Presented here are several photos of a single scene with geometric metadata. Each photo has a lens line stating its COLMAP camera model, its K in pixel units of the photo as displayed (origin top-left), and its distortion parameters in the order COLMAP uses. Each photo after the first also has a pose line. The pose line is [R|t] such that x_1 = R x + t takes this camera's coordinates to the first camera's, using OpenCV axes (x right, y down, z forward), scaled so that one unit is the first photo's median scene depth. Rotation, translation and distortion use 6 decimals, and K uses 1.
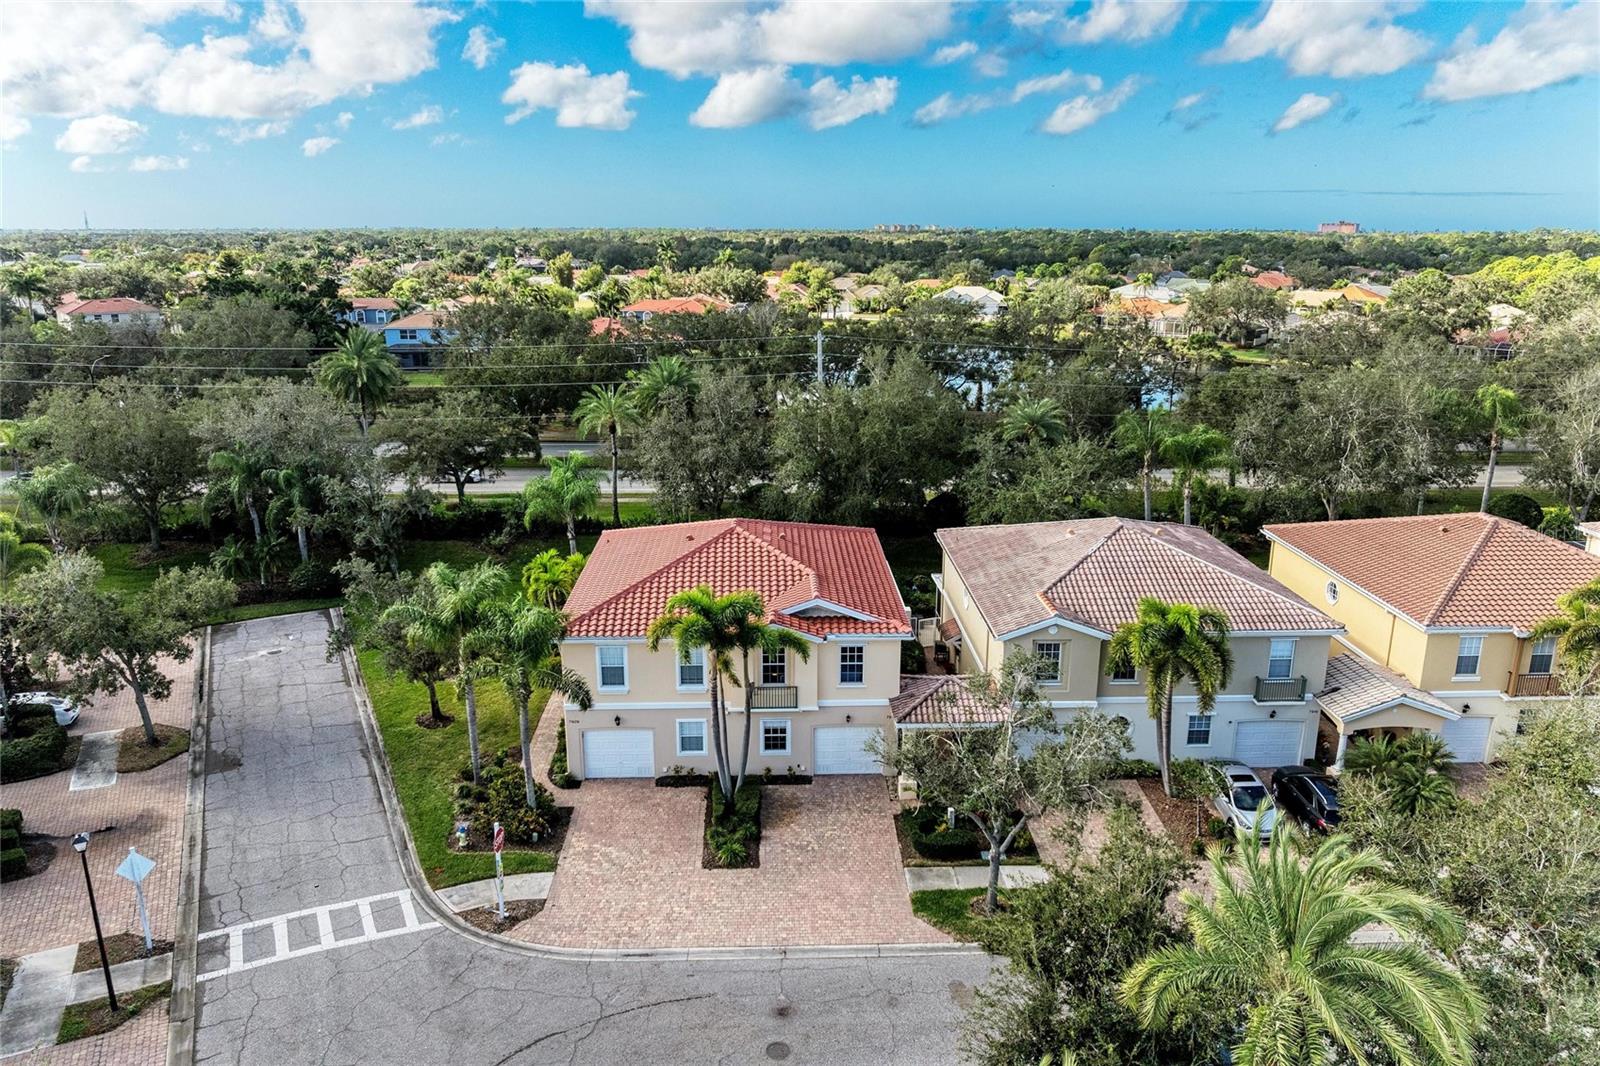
lens RADIAL K [[1138.7, 0, 822.9], [0, 1138.7, 568.6], [0, 0, 1]] dist [-0.033720, 0.024652]
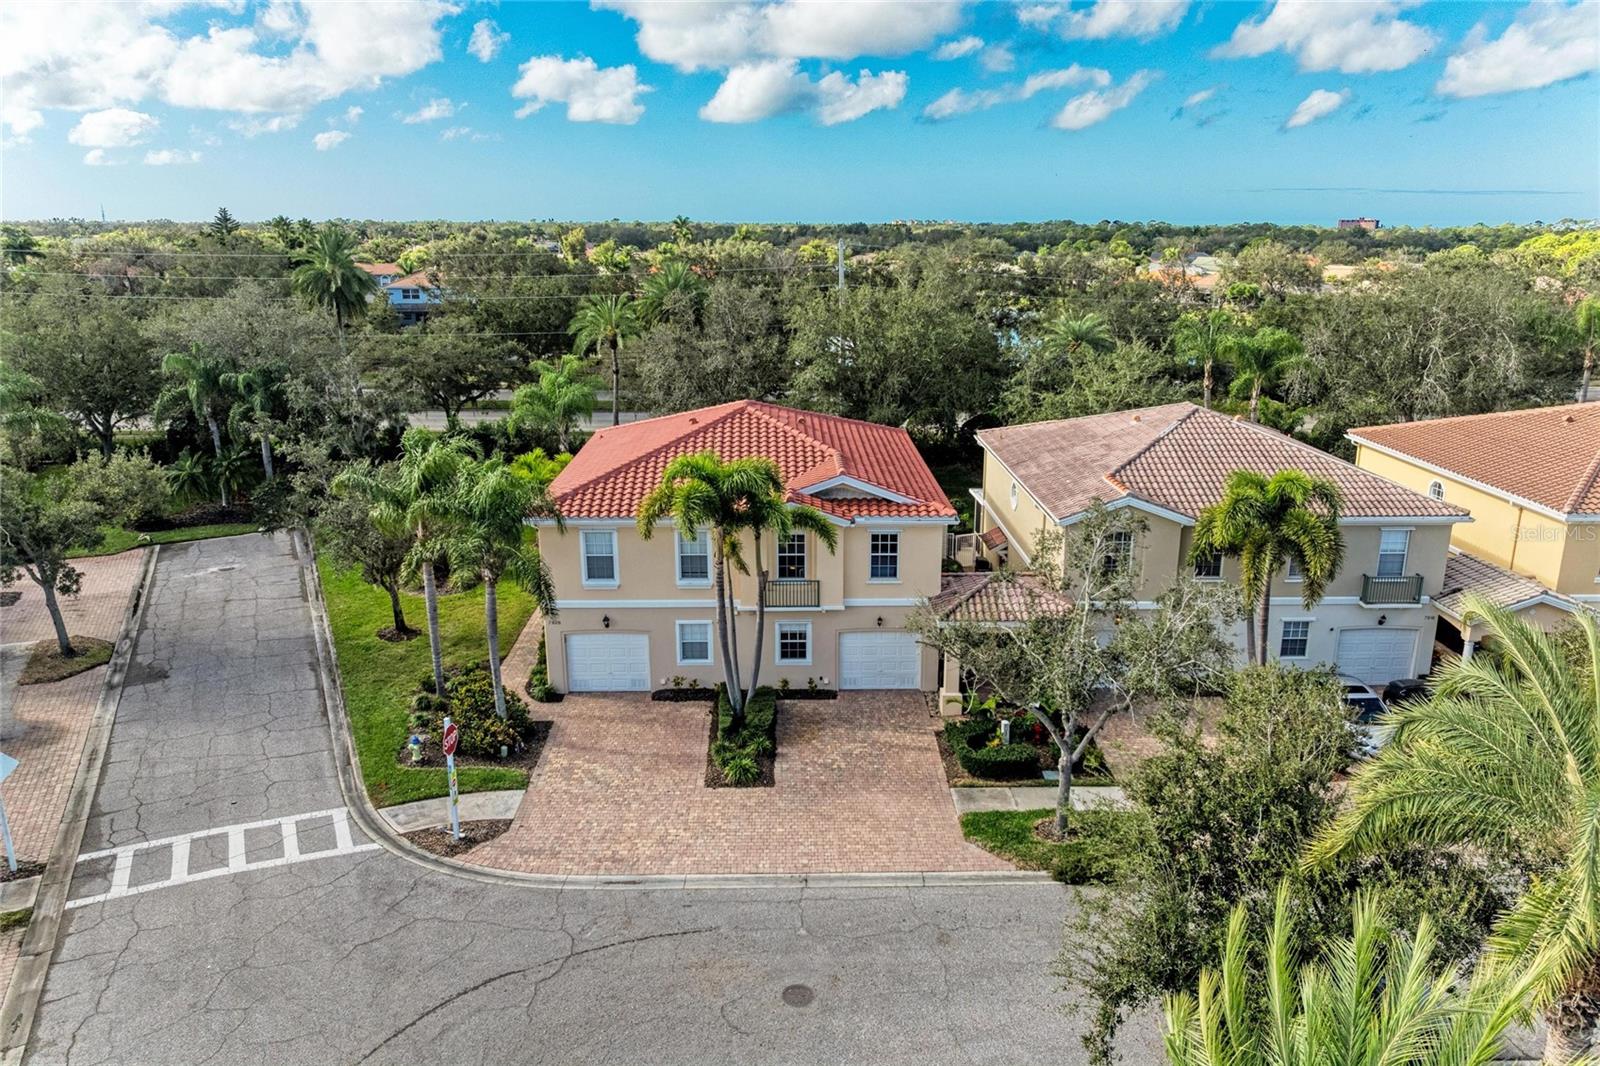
lens RADIAL K [[1138.7, 0, 822.9], [0, 1138.7, 568.6], [0, 0, 1]] dist [-0.033720, 0.024652]
pose [[0.999889, -0.001145, -0.014873, -0.007631], [0.001173, 0.999998, 0.001892, 0.094630], [0.014871, -0.001909, 0.999888, 0.162059]]
